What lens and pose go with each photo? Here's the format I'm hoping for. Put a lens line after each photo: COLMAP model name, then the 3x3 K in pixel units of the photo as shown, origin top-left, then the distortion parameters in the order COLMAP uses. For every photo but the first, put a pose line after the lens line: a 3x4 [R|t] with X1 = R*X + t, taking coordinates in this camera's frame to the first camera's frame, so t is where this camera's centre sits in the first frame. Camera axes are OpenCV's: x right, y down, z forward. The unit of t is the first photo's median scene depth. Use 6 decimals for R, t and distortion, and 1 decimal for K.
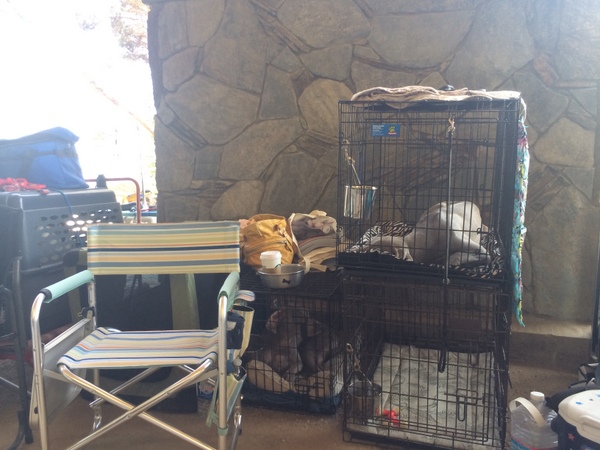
lens RADIAL K [[520.4, 0, 299.9], [0, 520.4, 227.2], [0, 0, 1]] dist [0.061433, -0.003277]
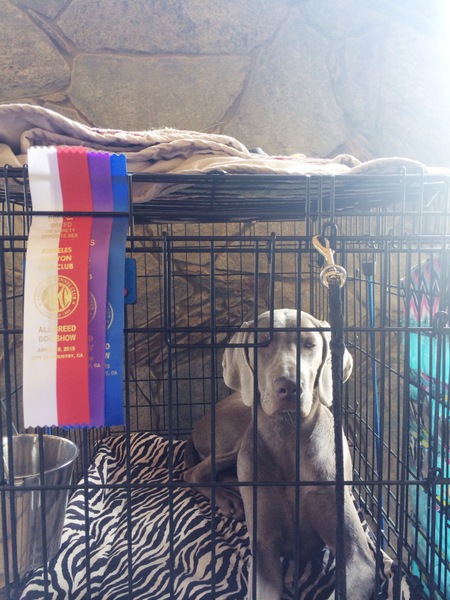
lens RADIAL K [[520.4, 0, 226.4], [0, 520.4, 299.3], [0, 0, 1]] dist [0.061433, -0.003277]
pose [[0.938603, -0.044563, 0.342109, 0.093236], [0.073015, 0.994819, -0.070737, -0.099971], [-0.337184, 0.091373, 0.936994, 0.478811]]
